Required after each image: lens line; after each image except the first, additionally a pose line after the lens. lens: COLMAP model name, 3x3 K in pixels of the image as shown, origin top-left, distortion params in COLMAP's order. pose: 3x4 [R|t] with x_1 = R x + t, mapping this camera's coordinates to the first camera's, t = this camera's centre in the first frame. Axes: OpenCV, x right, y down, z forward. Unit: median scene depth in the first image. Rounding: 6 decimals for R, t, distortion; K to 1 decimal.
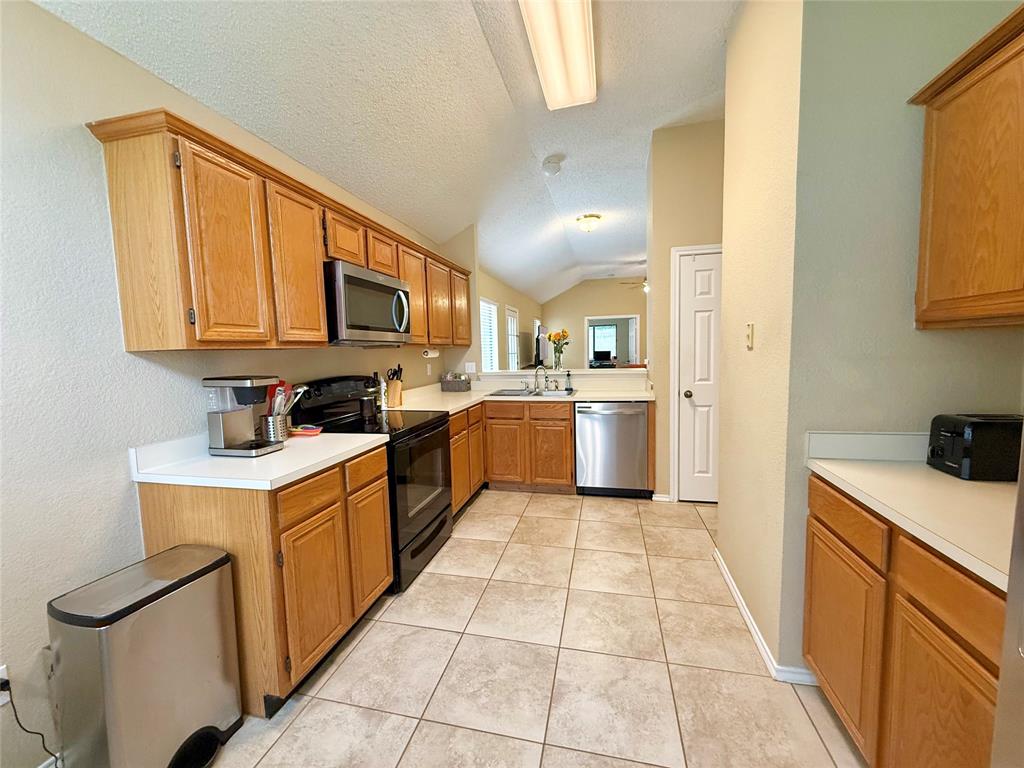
lens RADIAL K [[408.1, 0, 510.9], [0, 408.1, 383.8], [0, 0, 1]] dist [0.000309, 0.000544]
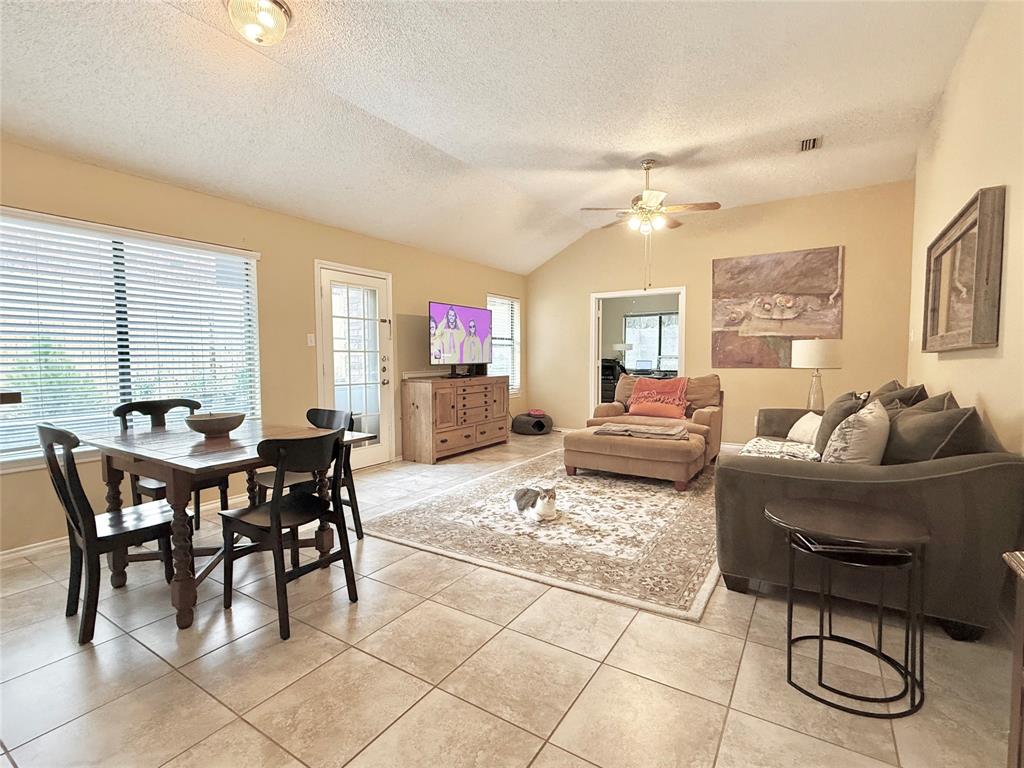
lens RADIAL K [[481.3, 0, 513.8], [0, 481.3, 382.7], [0, 0, 1]] dist [0.003941, -0.001456]
pose [[0.947514, 0.040235, -0.317172, 1.054850], [-0.048372, 0.998670, -0.017819, -0.078323], [0.316033, 0.032226, 0.948201, 1.166476]]
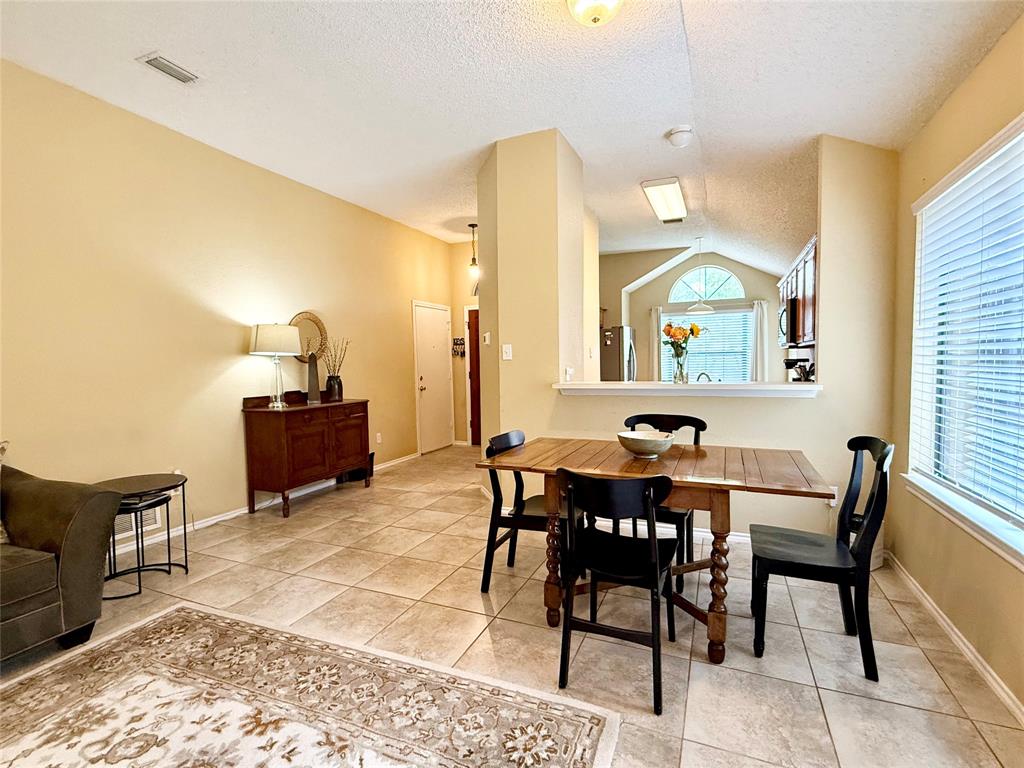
lens RADIAL K [[481.3, 0, 513.3], [0, 481.3, 385.7], [0, 0, 1]] dist [0.003941, -0.001456]
pose [[-0.984519, 0.036330, 0.171472, 0.374494], [0.058756, 0.990087, 0.127578, -0.207502], [-0.165137, 0.135678, -0.976894, 2.606931]]
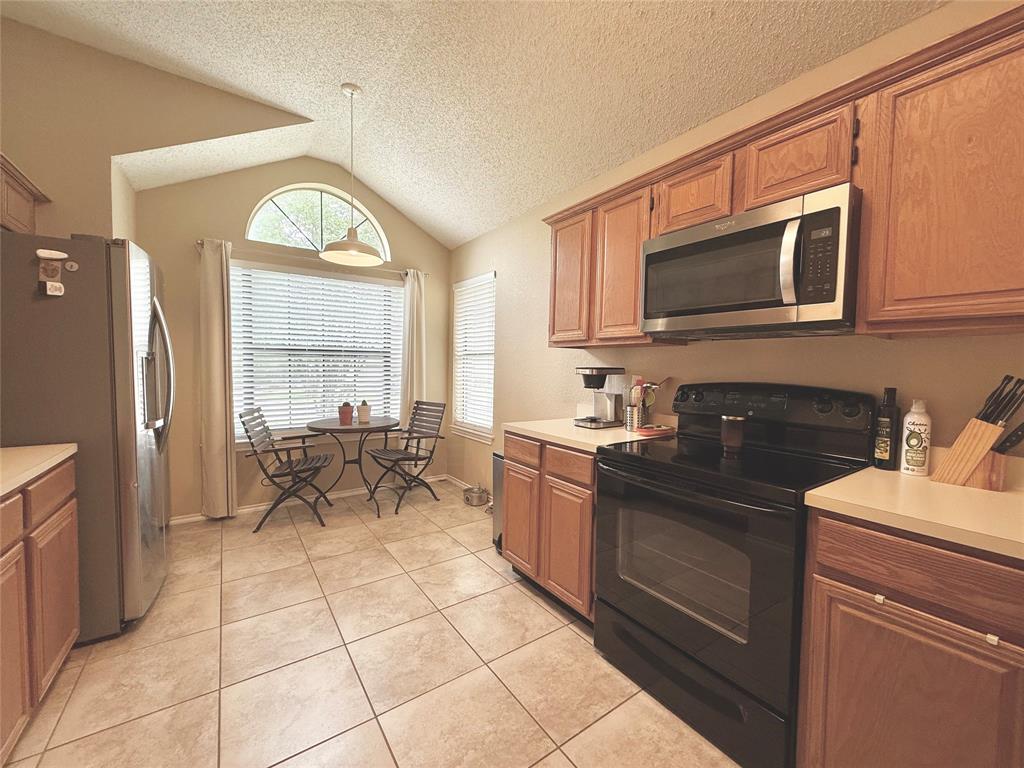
lens RADIAL K [[408.1, 0, 509.6], [0, 408.1, 384.9], [0, 0, 1]] dist [0.000309, 0.000544]
pose [[-0.668615, 0.047283, -0.742104, 0.316698], [-0.063540, 0.990694, 0.120369, -0.063432], [0.740889, 0.127634, -0.659388, 1.028550]]
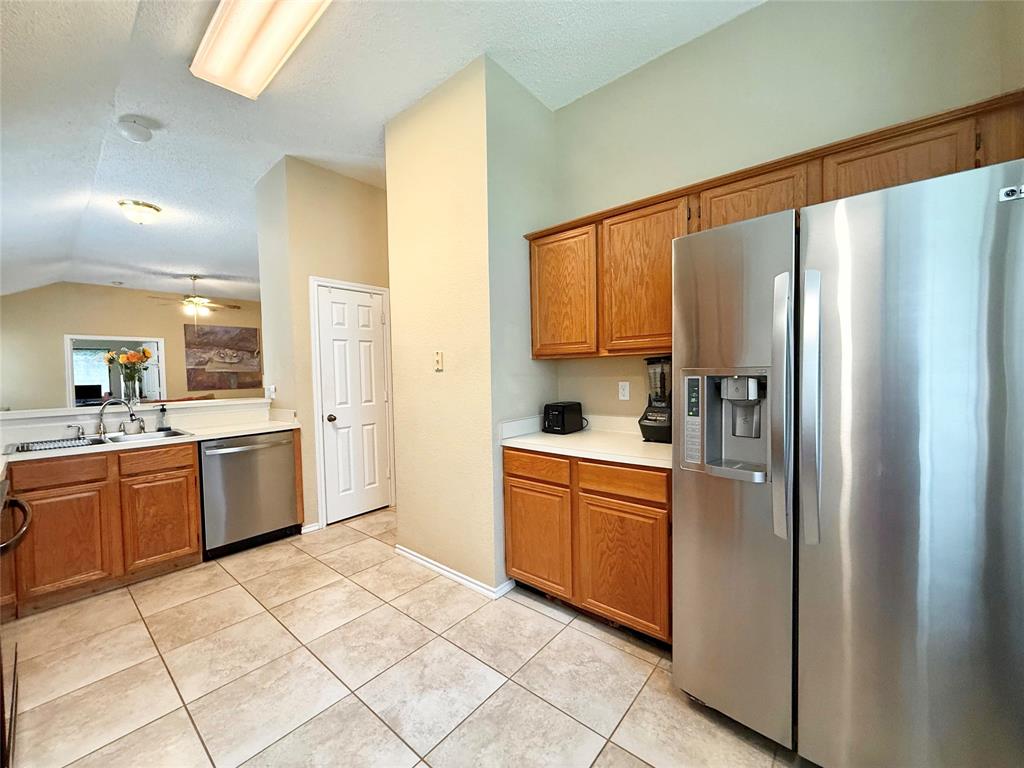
lens RADIAL K [[408.1, 0, 509.6], [0, 408.1, 385.5], [0, 0, 1]] dist [0.000309, 0.000544]
pose [[0.451208, -0.013918, 0.892310, -0.332952], [0.086006, 0.995902, -0.027957, 0.012597], [-0.888265, 0.089359, 0.450556, 0.137082]]
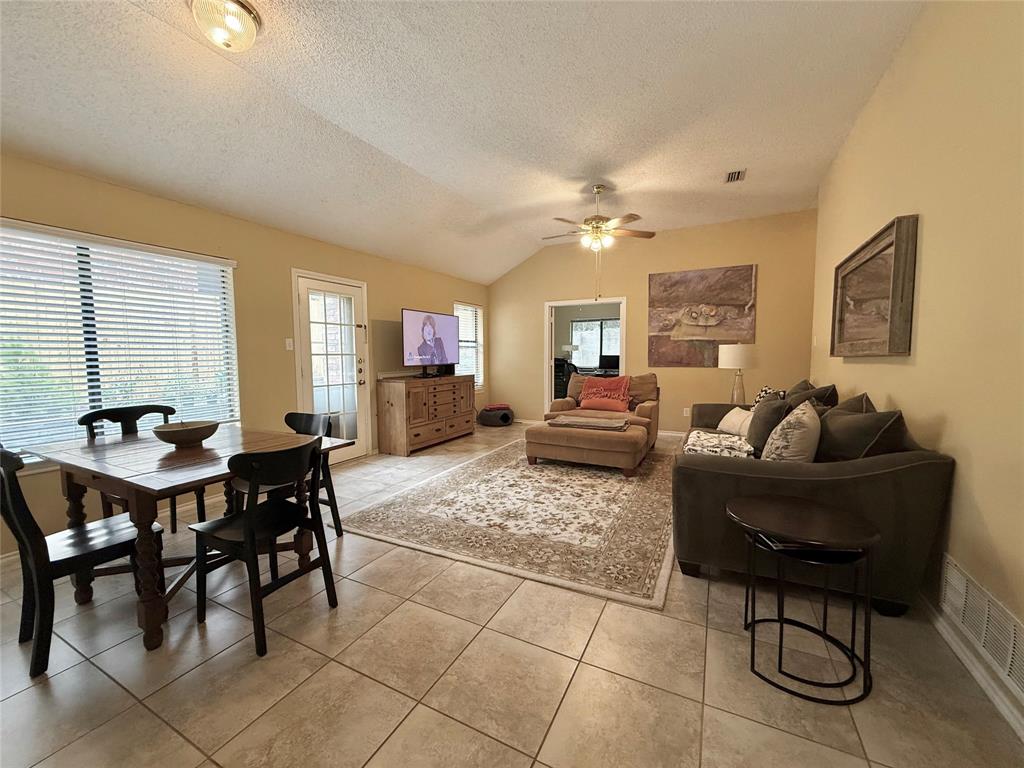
lens RADIAL K [[408.1, 0, 510.9], [0, 408.1, 382.5], [0, 0, 1]] dist [0.000309, 0.000544]
pose [[0.972723, 0.037500, -0.228918, 1.002692], [-0.039854, 0.999189, -0.005669, -0.102574], [0.228520, 0.014638, 0.973429, 1.239277]]
